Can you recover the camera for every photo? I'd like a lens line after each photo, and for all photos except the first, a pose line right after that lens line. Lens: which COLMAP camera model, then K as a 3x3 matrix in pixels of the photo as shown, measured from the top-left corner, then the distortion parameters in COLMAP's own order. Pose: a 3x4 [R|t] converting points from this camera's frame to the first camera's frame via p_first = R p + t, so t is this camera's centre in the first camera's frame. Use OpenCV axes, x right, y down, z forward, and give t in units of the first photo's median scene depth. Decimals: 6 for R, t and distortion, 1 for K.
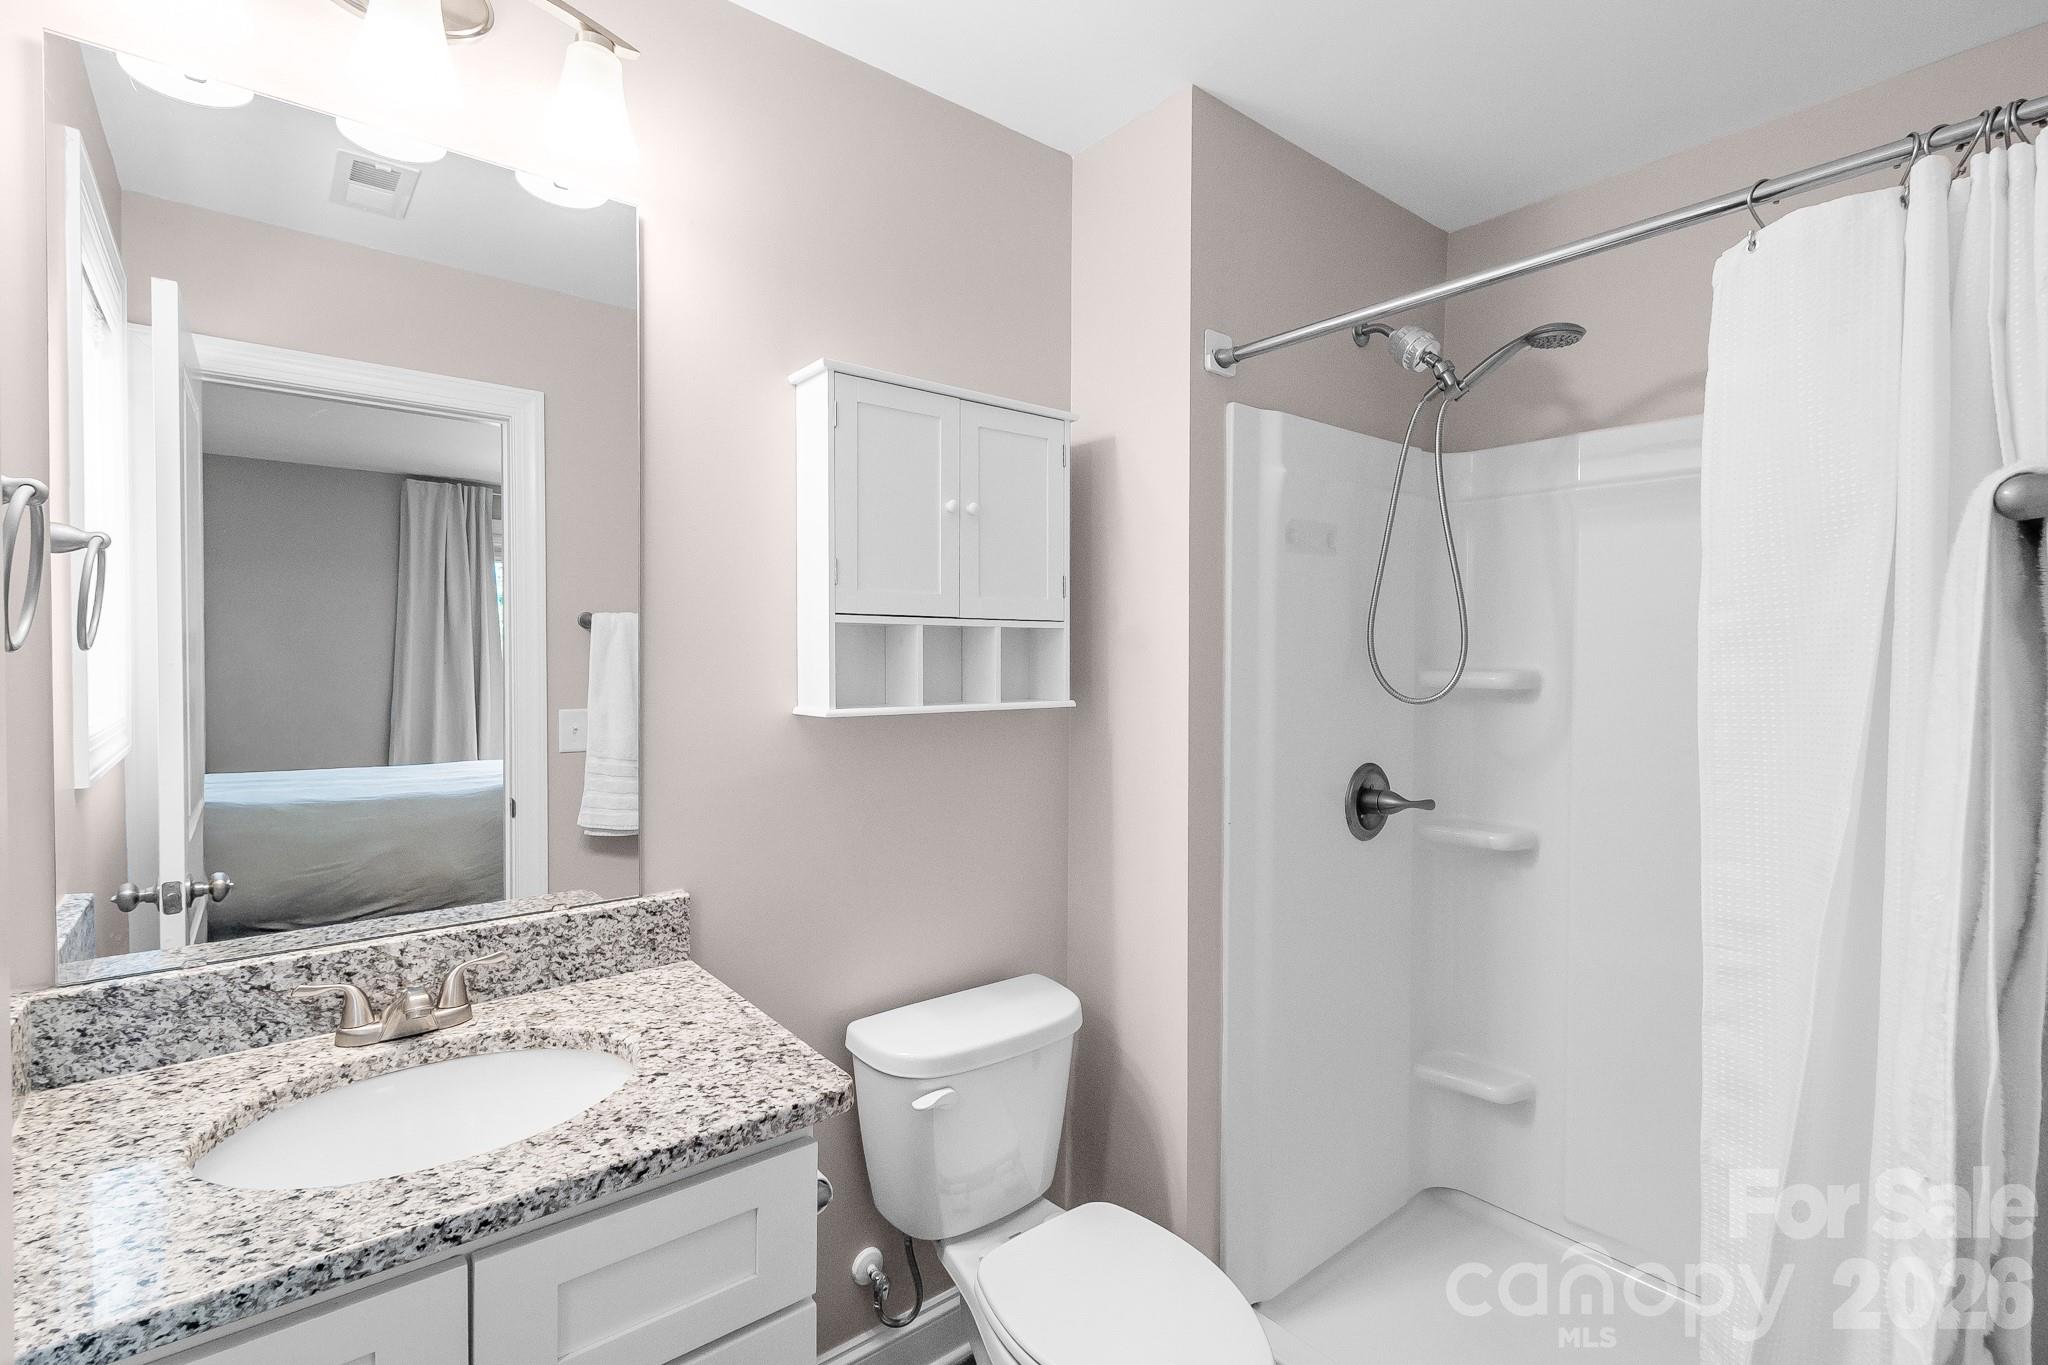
lens RADIAL K [[927.1, 0, 1021.3], [0, 927.1, 678.0], [0, 0, 1]] dist [-0.000201, 0.000251]
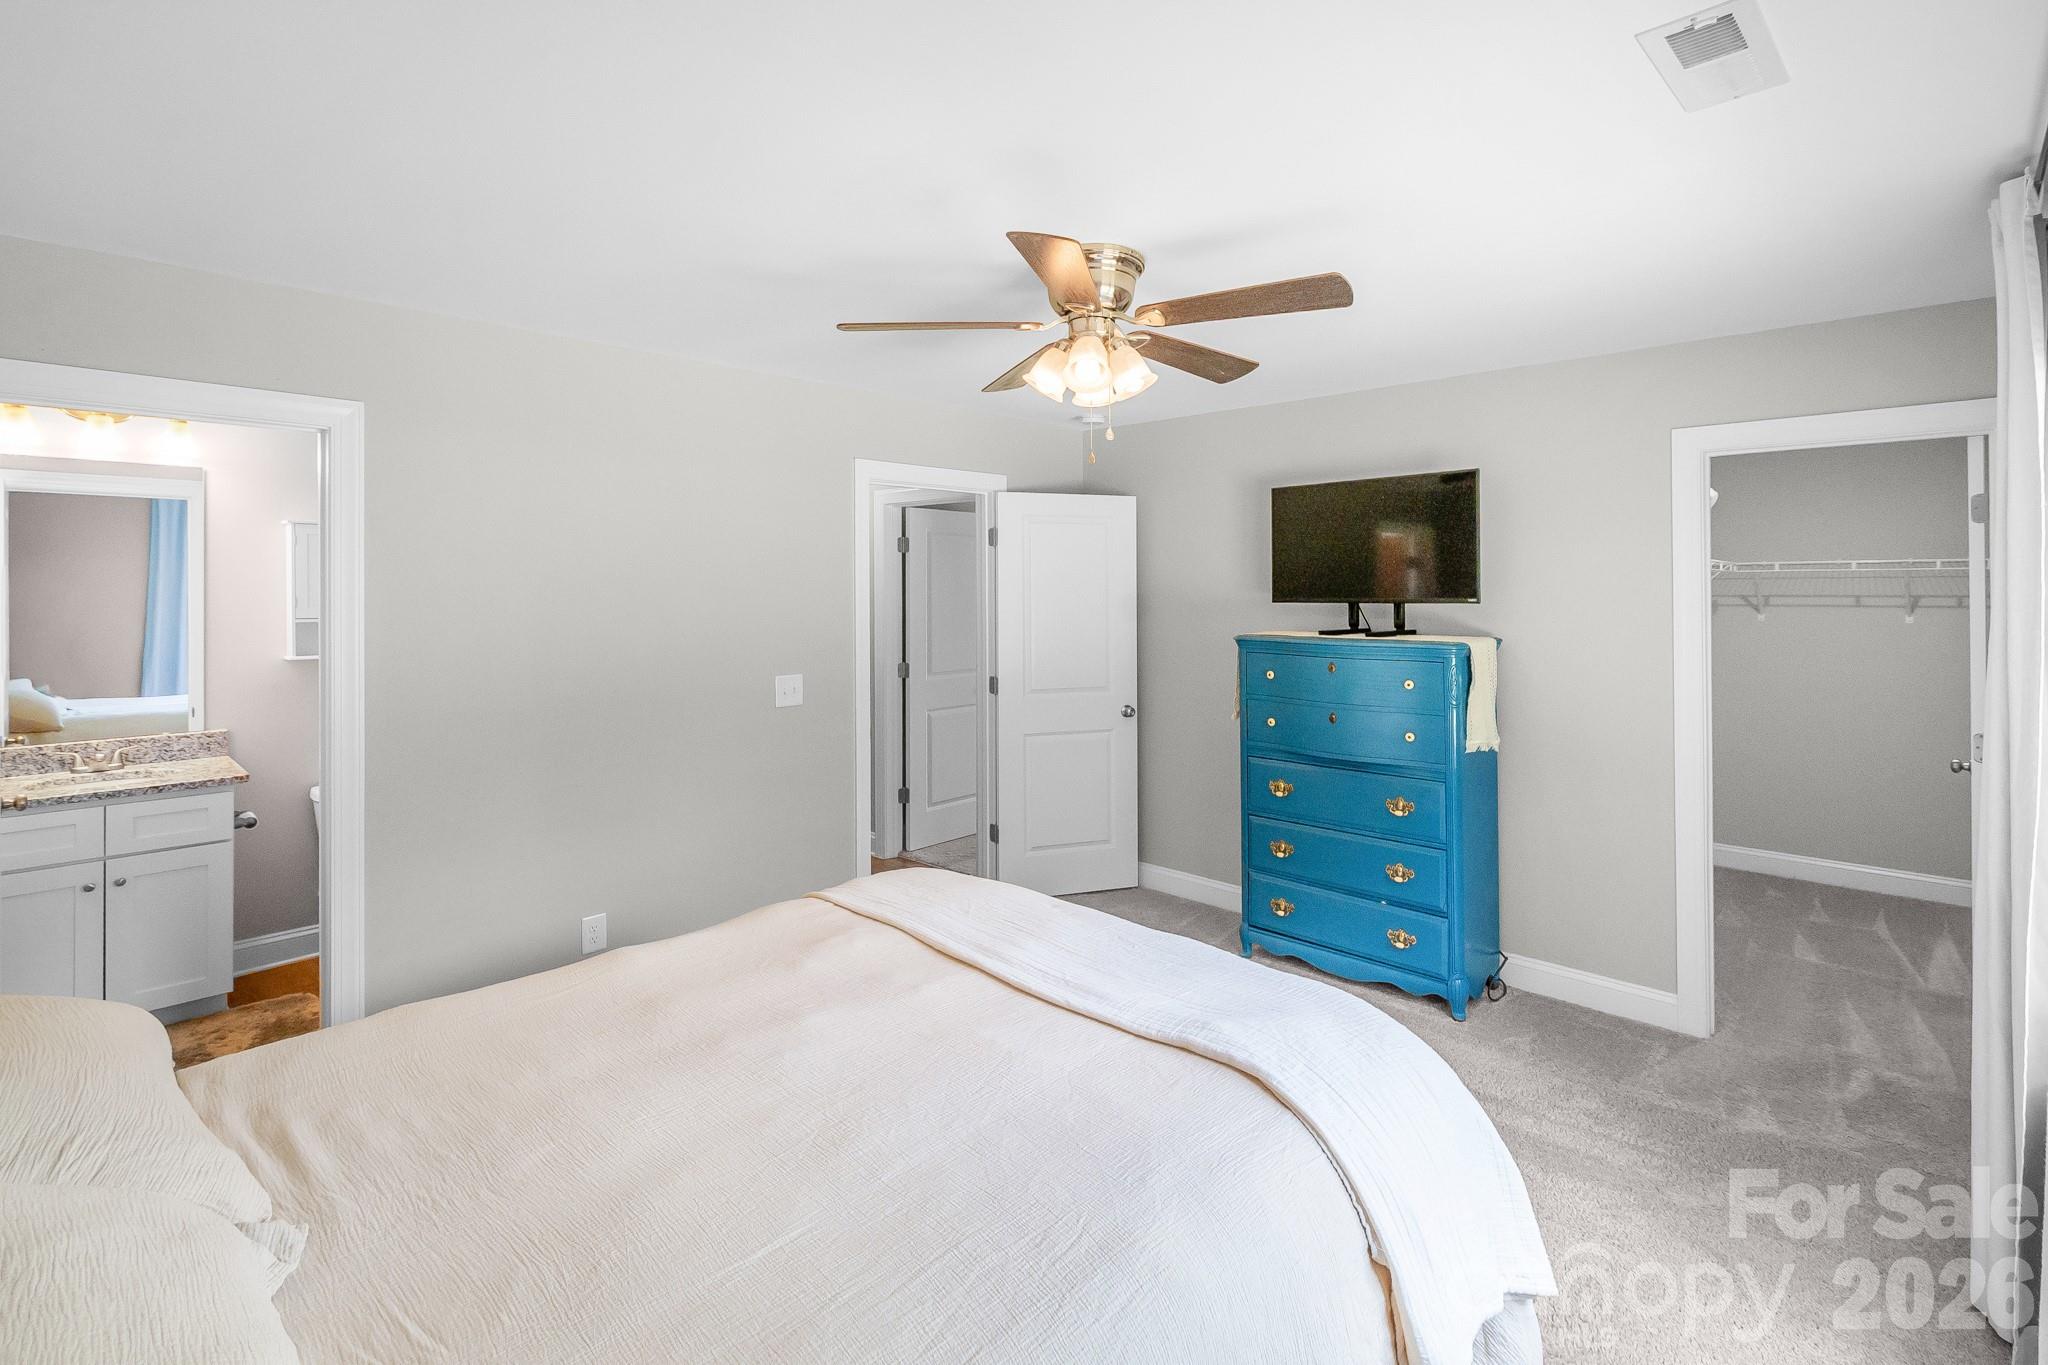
lens RADIAL K [[927.1, 0, 991.2], [0, 927.1, 591.8], [0, 0, 1]] dist [-0.000201, 0.000251]
pose [[0.992776, -0.007179, 0.119769, 1.812601], [0.008920, 0.999862, -0.014011, -0.119155], [-0.119652, 0.014978, 0.992703, -2.278770]]
